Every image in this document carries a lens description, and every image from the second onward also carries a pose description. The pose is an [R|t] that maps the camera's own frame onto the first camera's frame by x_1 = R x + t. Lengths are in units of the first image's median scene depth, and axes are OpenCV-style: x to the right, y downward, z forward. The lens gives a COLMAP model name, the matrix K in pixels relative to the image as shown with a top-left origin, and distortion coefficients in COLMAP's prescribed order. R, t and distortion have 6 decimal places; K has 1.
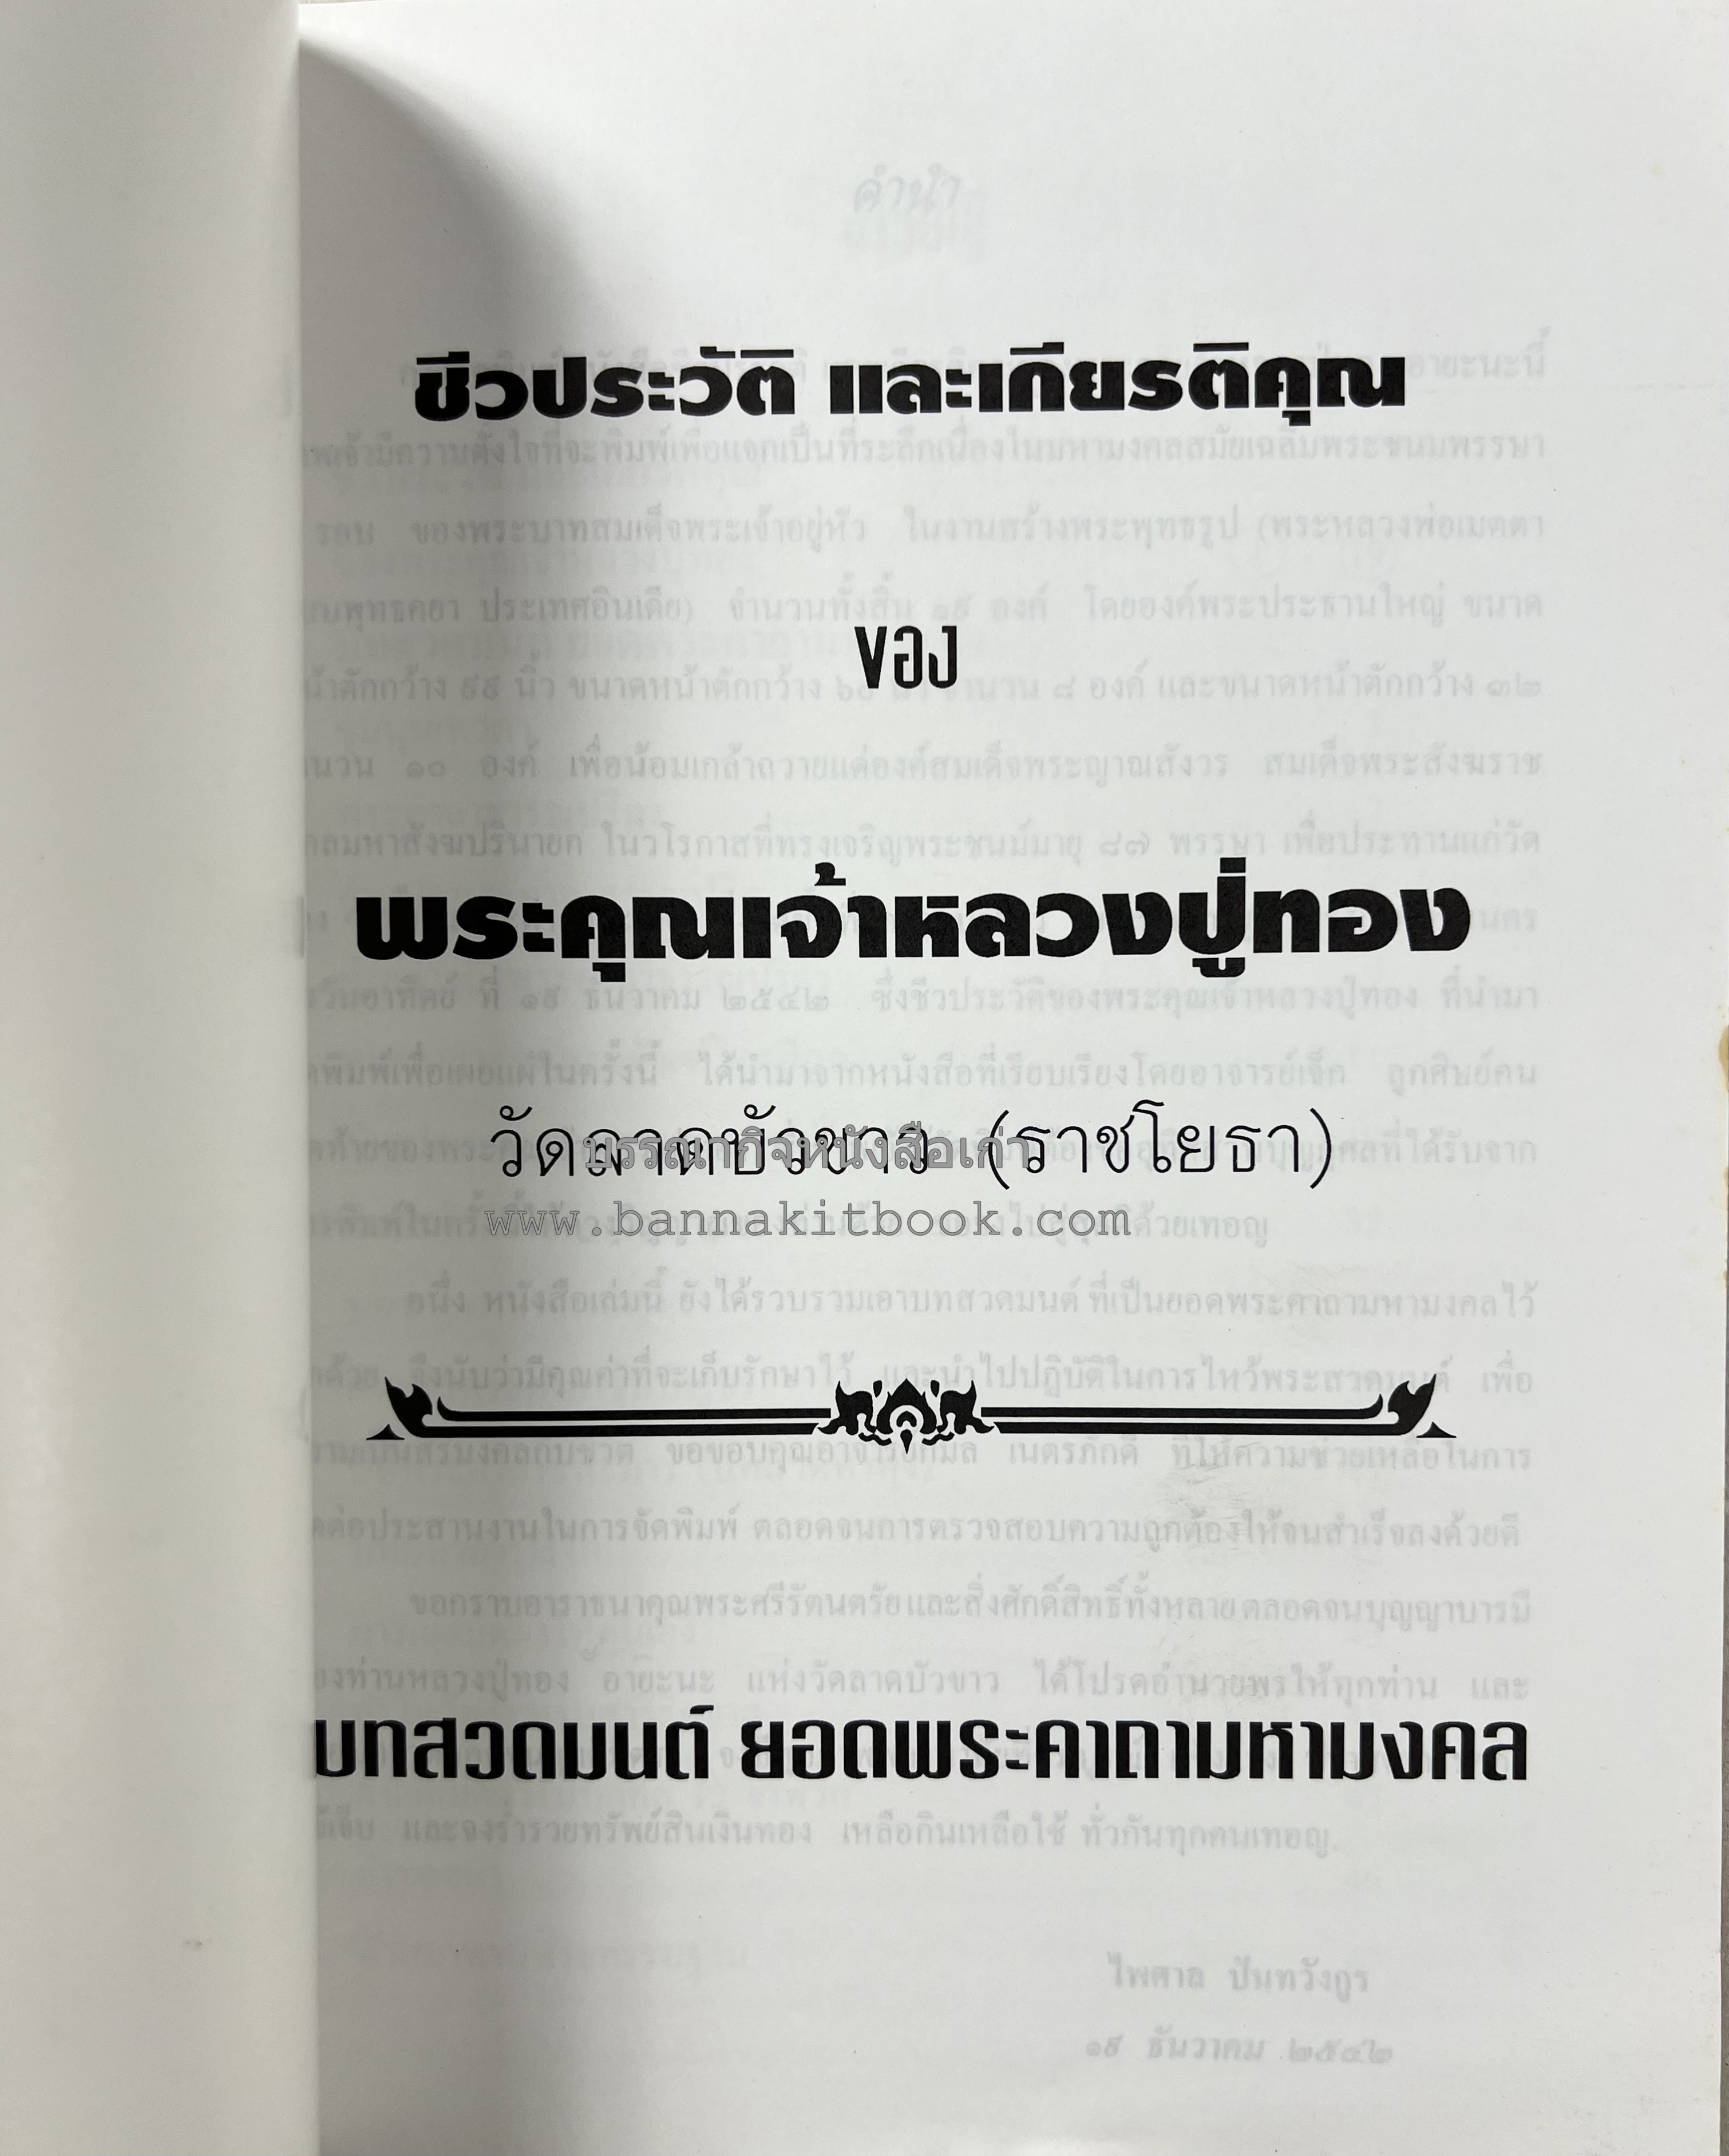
lens RADIAL K [[1755.5, 0, 864.5], [0, 1755.5, 1078.0], [0, 0, 1]] dist [0.010477, -0.008225]
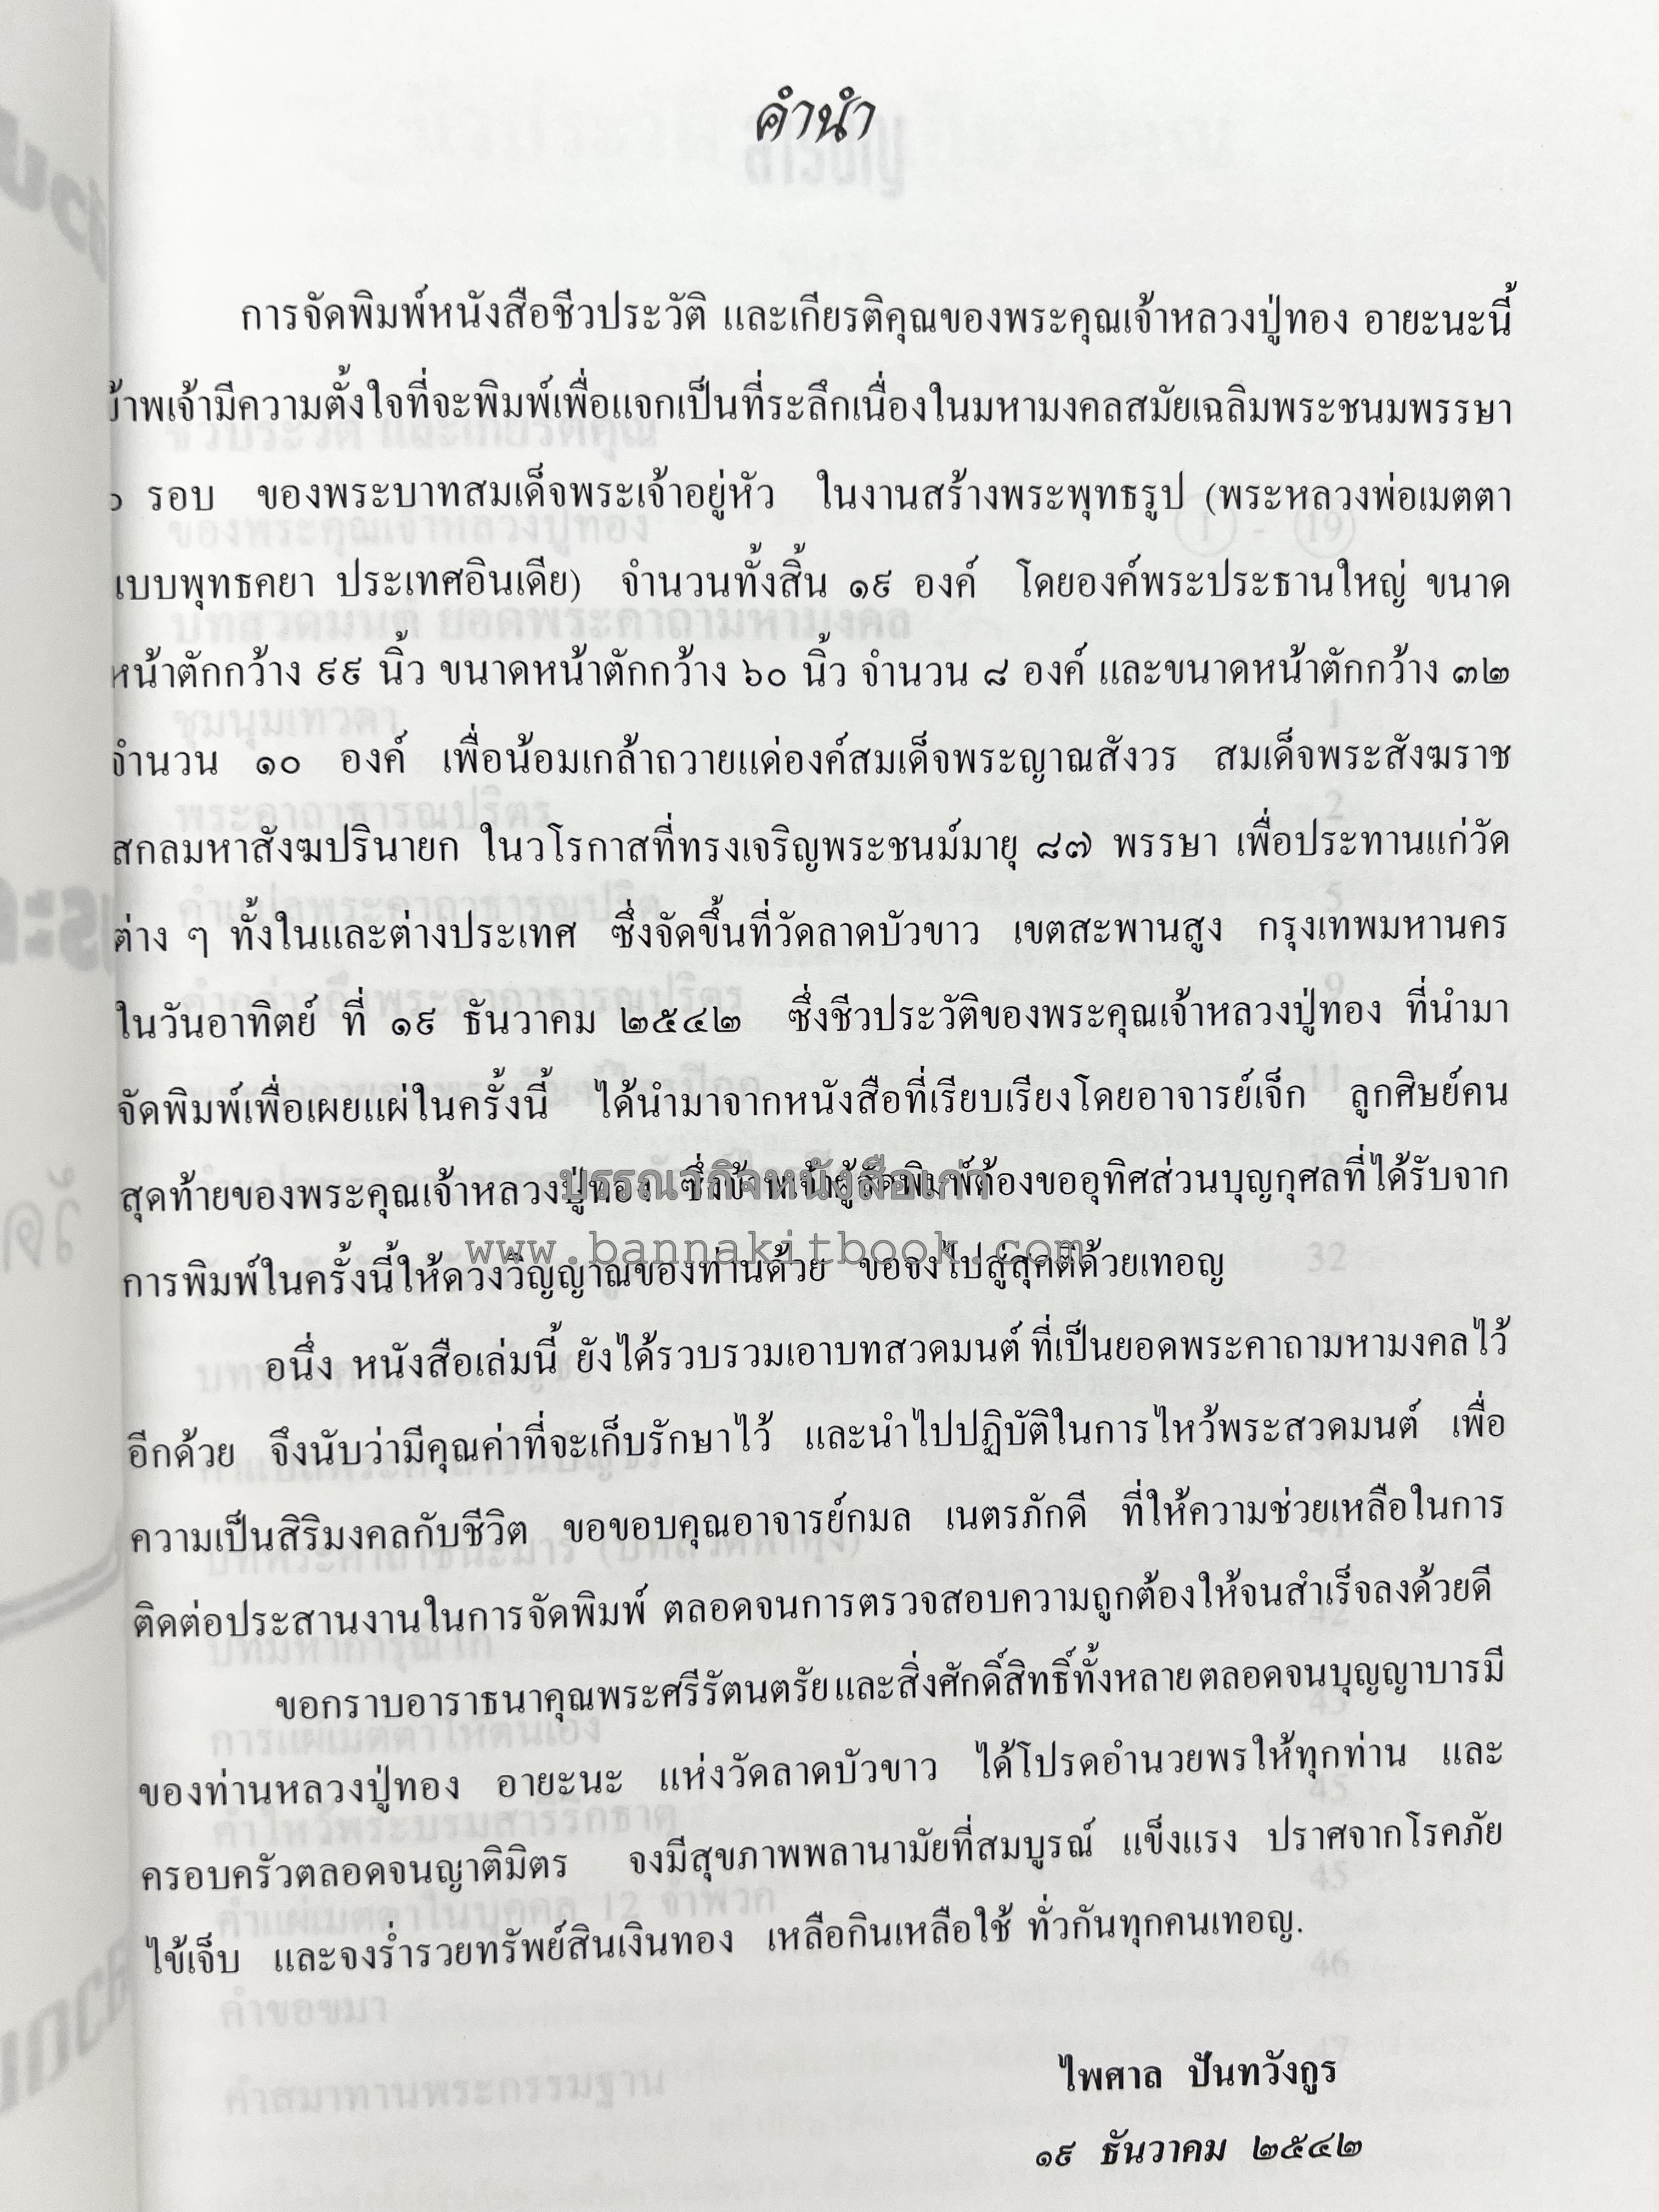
lens RADIAL K [[1689.5, 0, 829.5], [0, 1689.5, 1106.0], [0, 0, 1]] dist [-0.036273, 0.000645]
pose [[0.999577, -0.012827, 0.026103, 0.002247], [0.012664, 0.999899, 0.006382, -0.005844], [-0.026182, -0.006049, 0.999639, 0.133135]]
